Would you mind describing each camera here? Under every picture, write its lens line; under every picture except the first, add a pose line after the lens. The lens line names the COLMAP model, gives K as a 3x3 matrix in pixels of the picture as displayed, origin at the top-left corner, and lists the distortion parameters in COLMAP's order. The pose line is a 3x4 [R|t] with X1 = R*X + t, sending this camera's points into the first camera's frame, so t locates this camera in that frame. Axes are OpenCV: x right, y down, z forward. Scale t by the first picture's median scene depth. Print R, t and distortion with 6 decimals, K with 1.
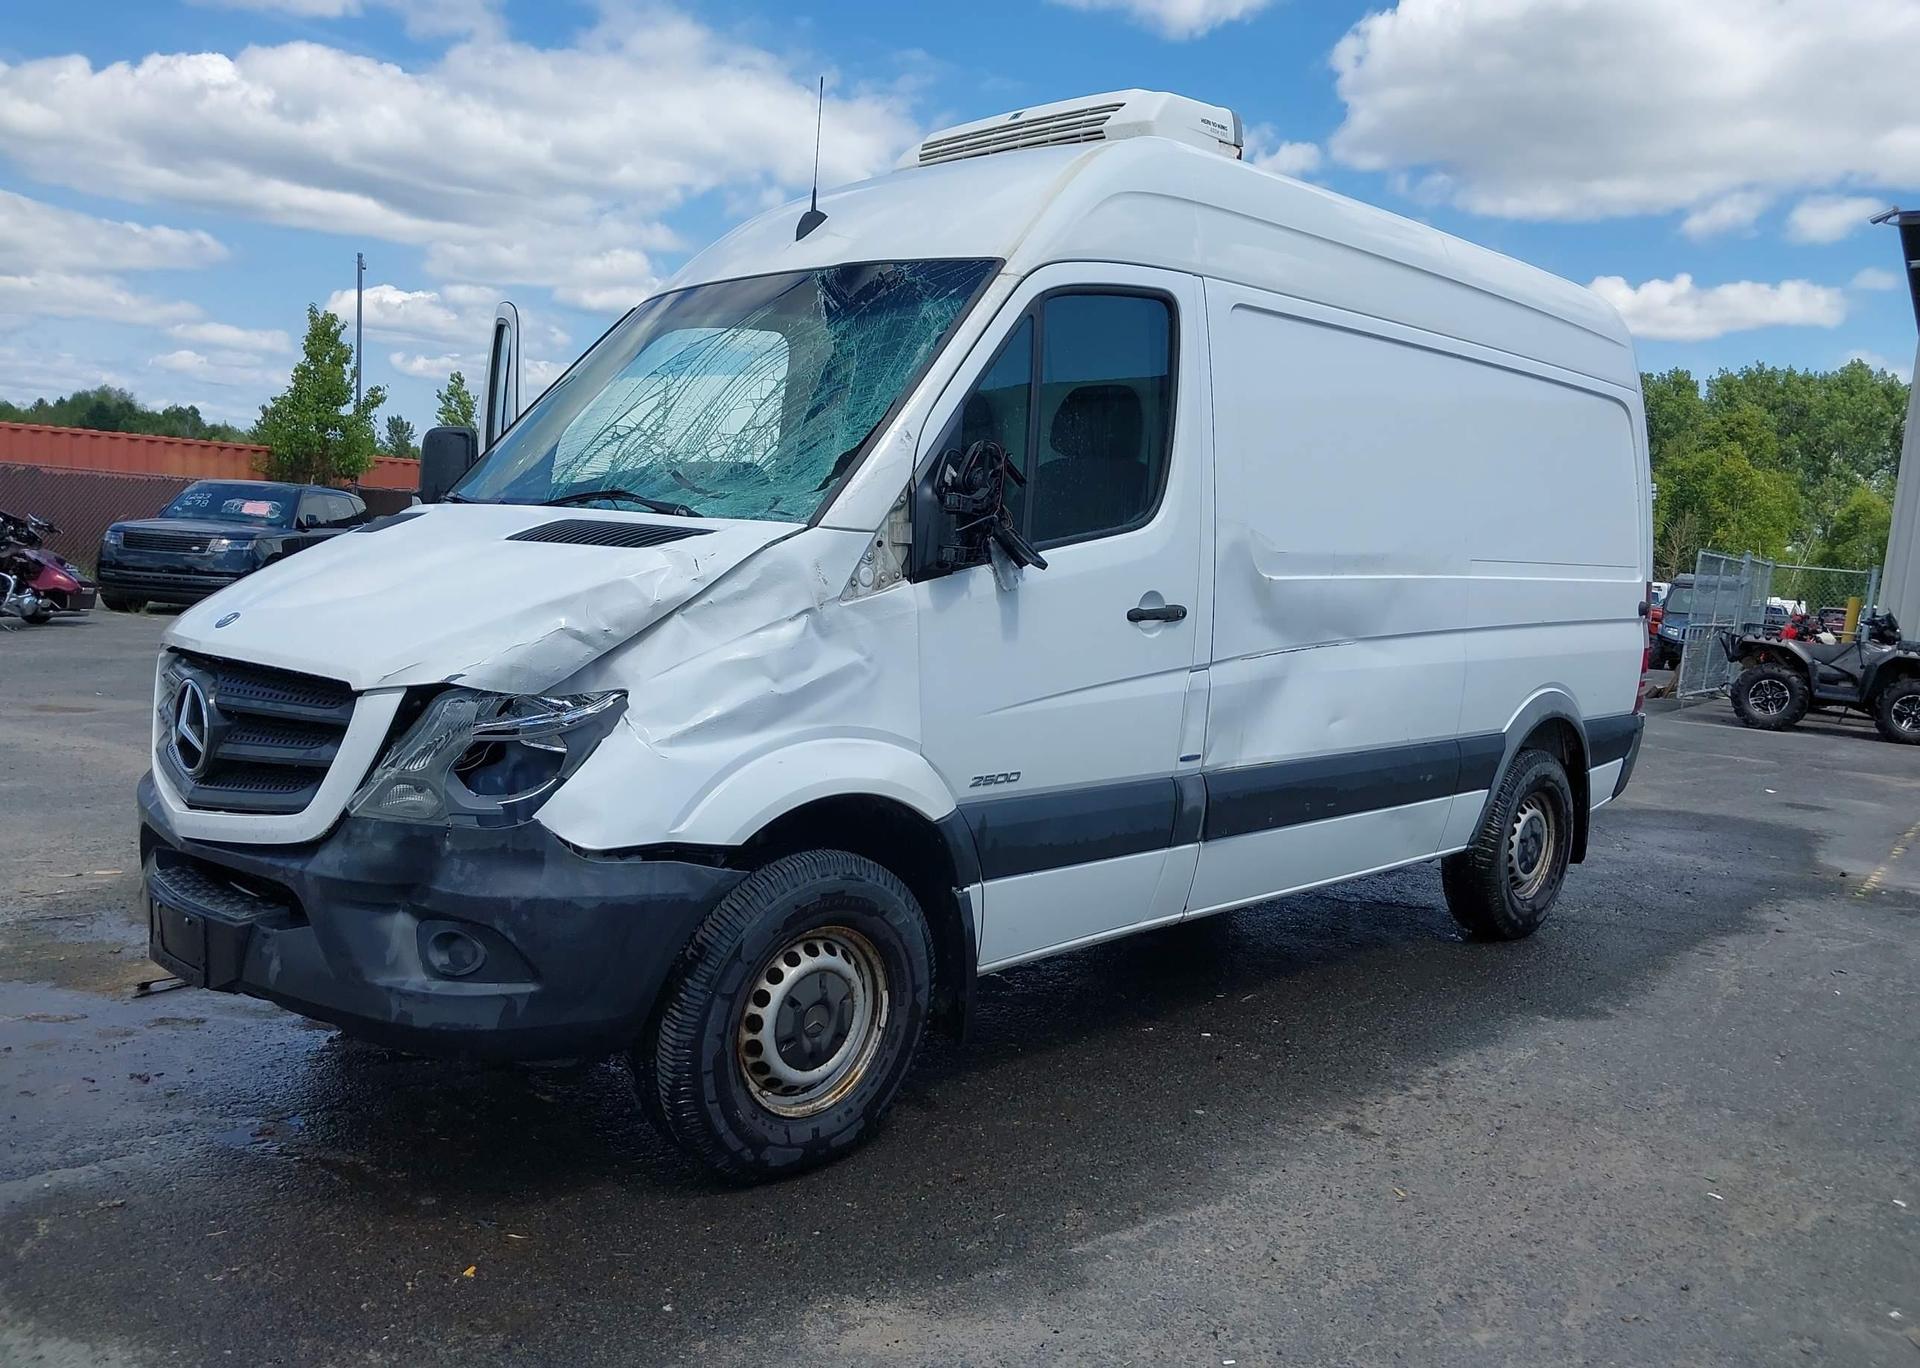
lens RADIAL K [[1520.8, 0, 978.0], [0, 1520.8, 690.2], [0, 0, 1]] dist [0.026982, -0.036613]
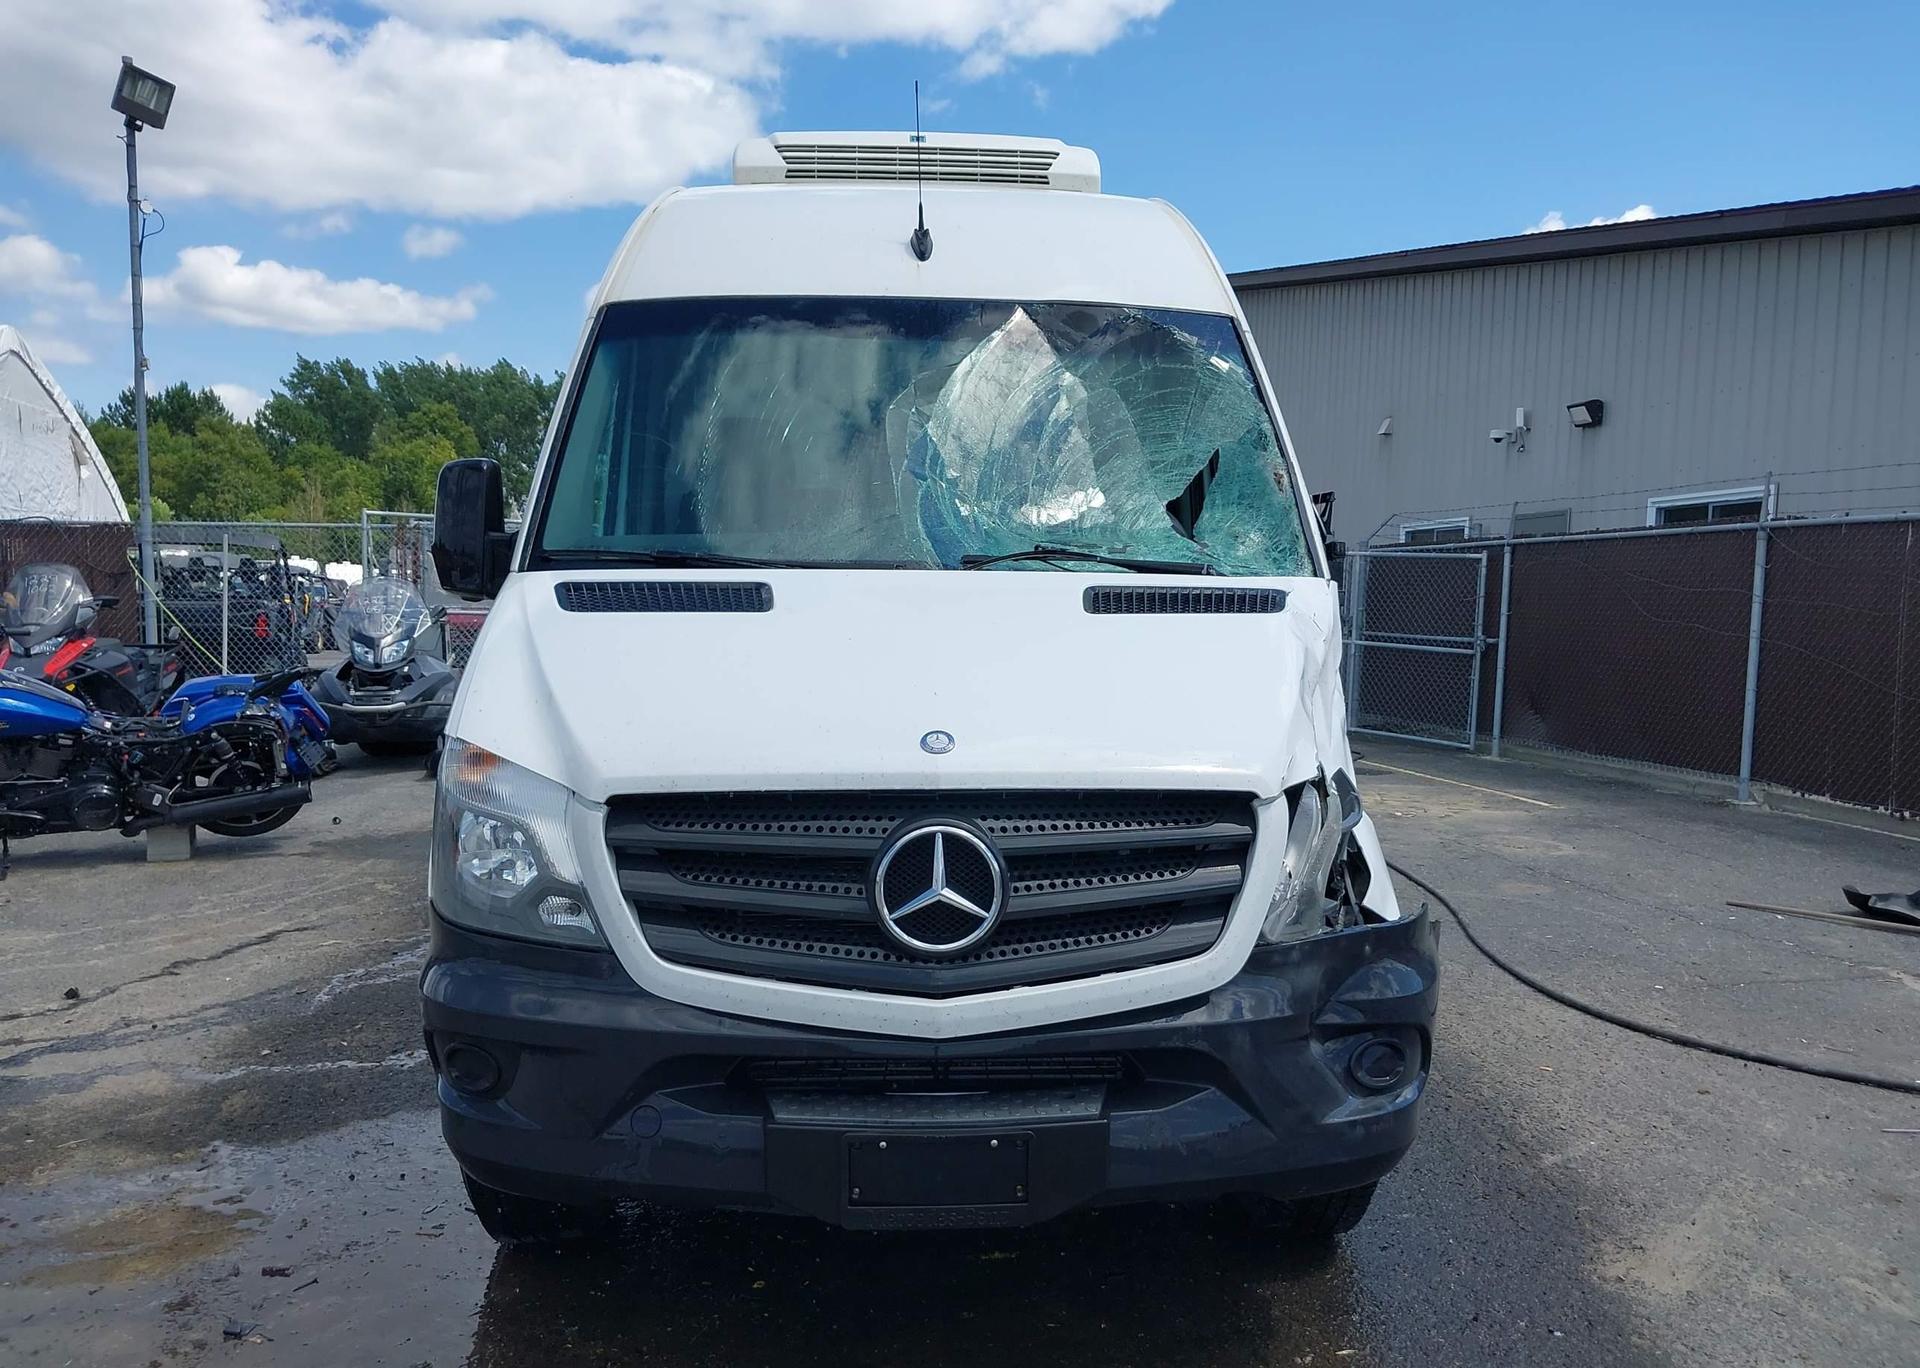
lens RADIAL K [[1520.8, 0, 967.1], [0, 1520.8, 698.6], [0, 0, 1]] dist [0.026982, -0.036613]
pose [[0.680851, -0.097817, 0.725861, -0.904614], [0.087235, 0.994817, 0.052236, -0.090989], [-0.727208, 0.027756, 0.685855, 0.419475]]
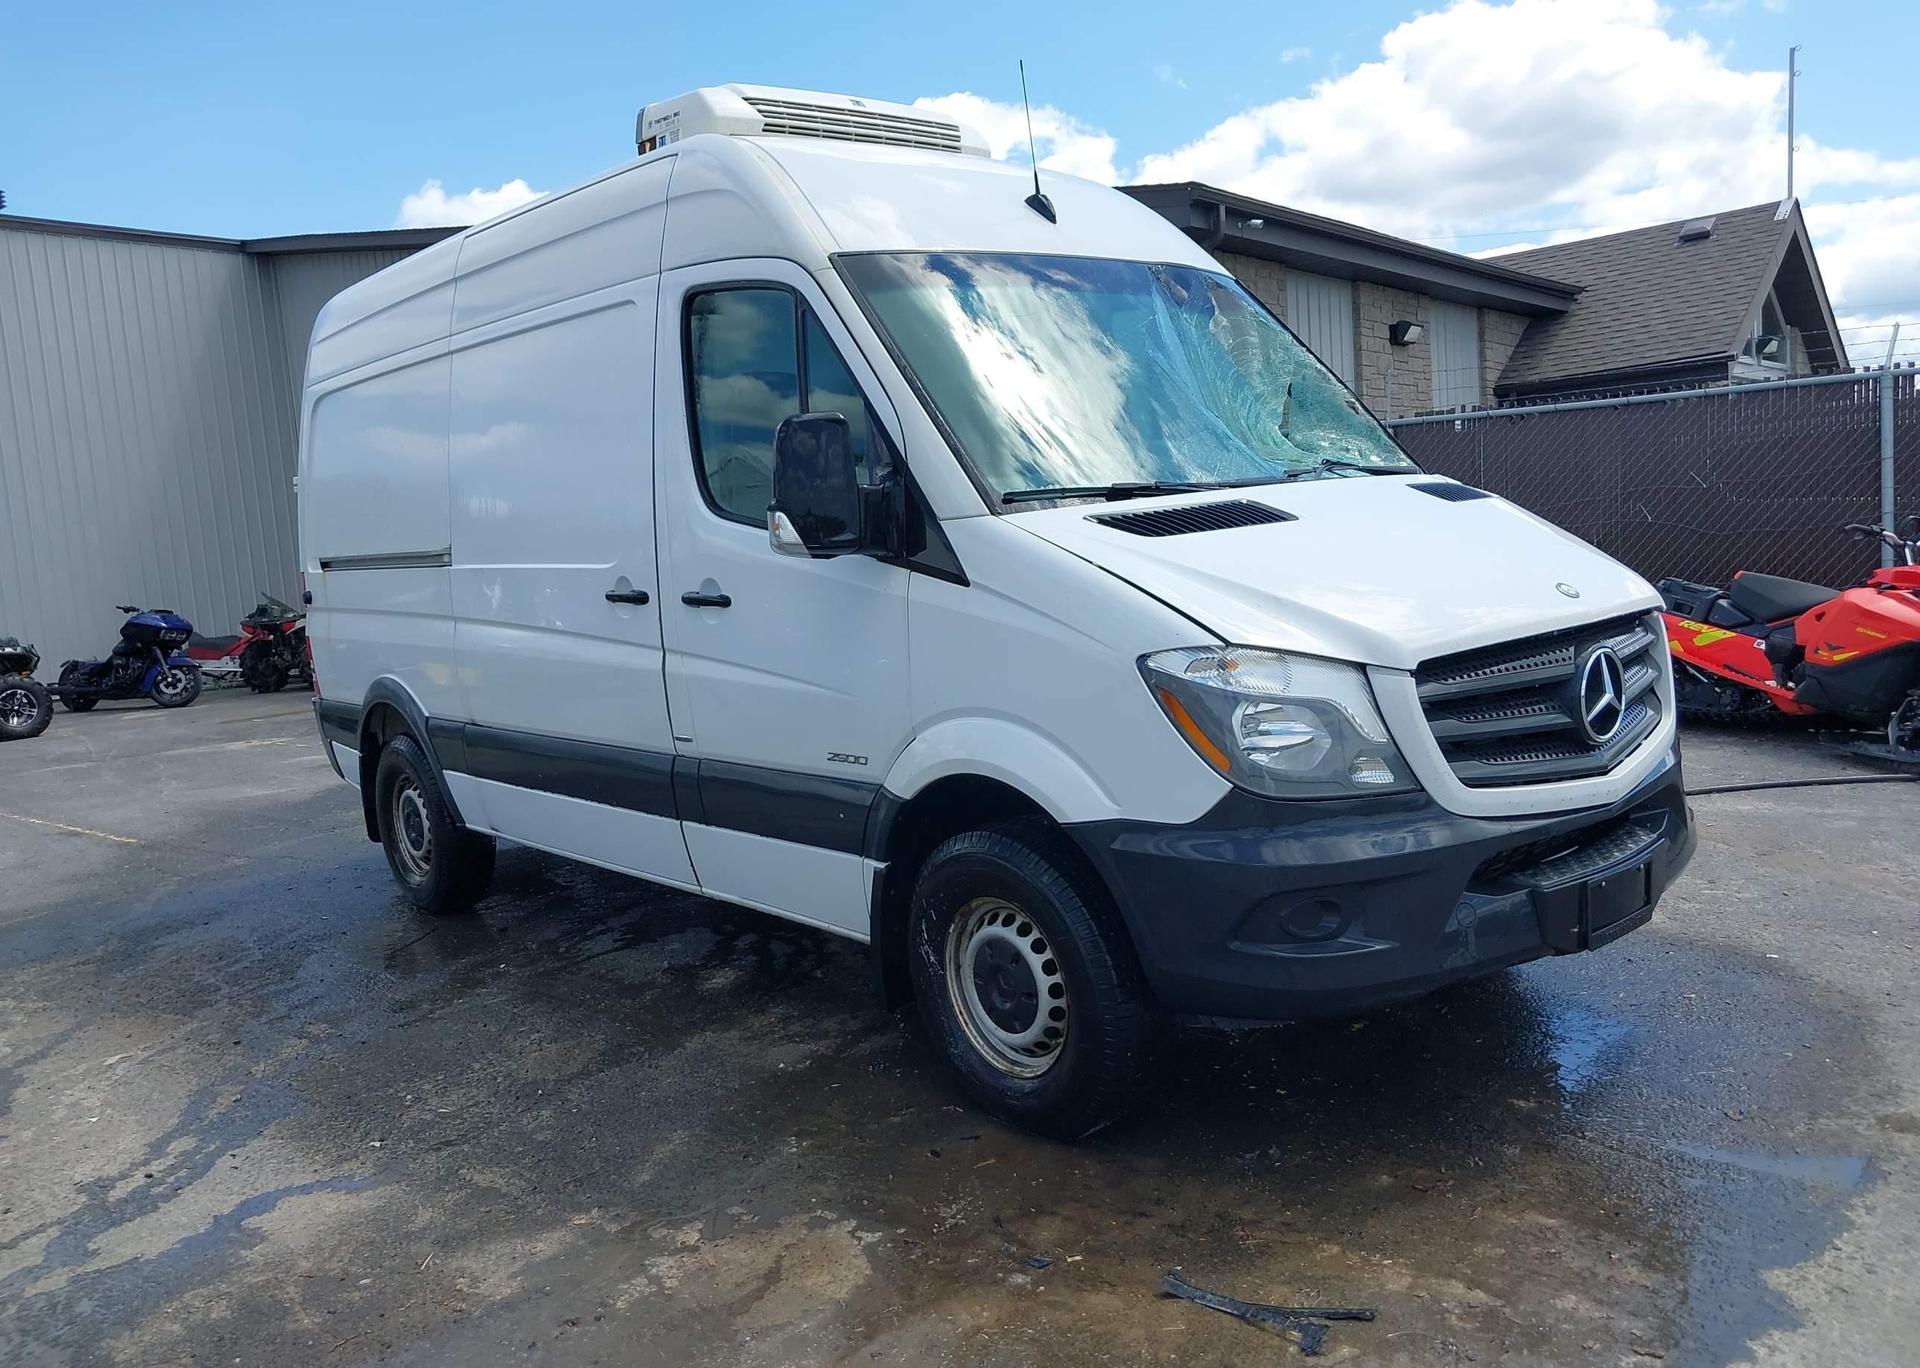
lens RADIAL K [[1520.8, 0, 977.6], [0, 1520.8, 692.1], [0, 0, 1]] dist [0.026982, -0.036613]
pose [[0.088594, -0.174521, 0.980660, -1.354981], [0.171887, 0.972440, 0.157530, -0.181635], [-0.981125, 0.154606, 0.116150, 1.125305]]
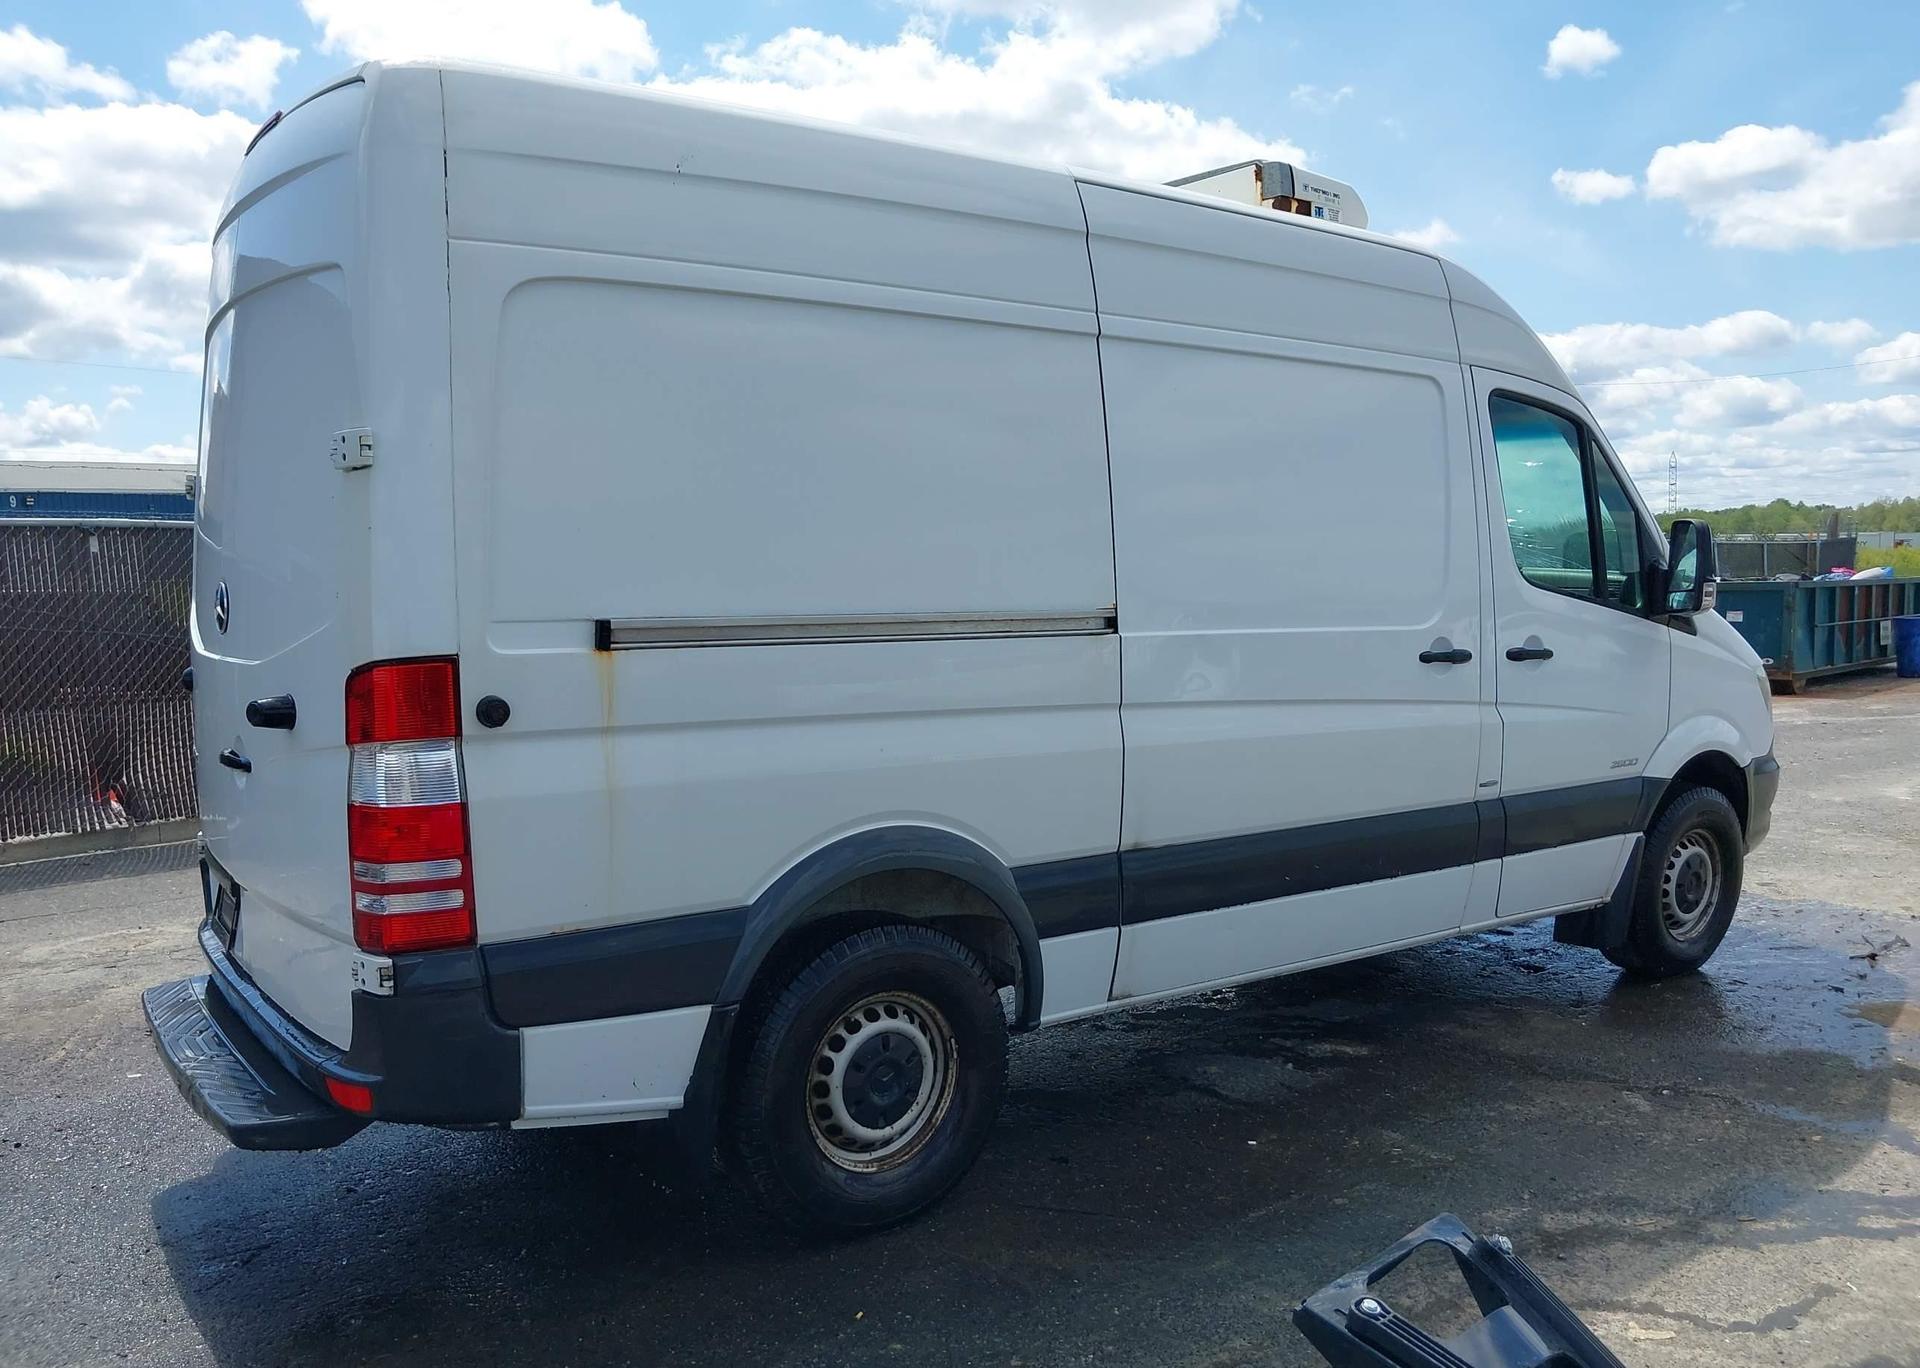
lens RADIAL K [[1520.8, 0, 974.4], [0, 1520.8, 682.9], [0, 0, 1]] dist [0.026982, -0.036613]
pose [[-0.980294, -0.054782, 0.189795, -0.029352], [-0.020531, 0.983829, 0.177927, -0.305891], [-0.196473, 0.170524, -0.965567, 2.824485]]
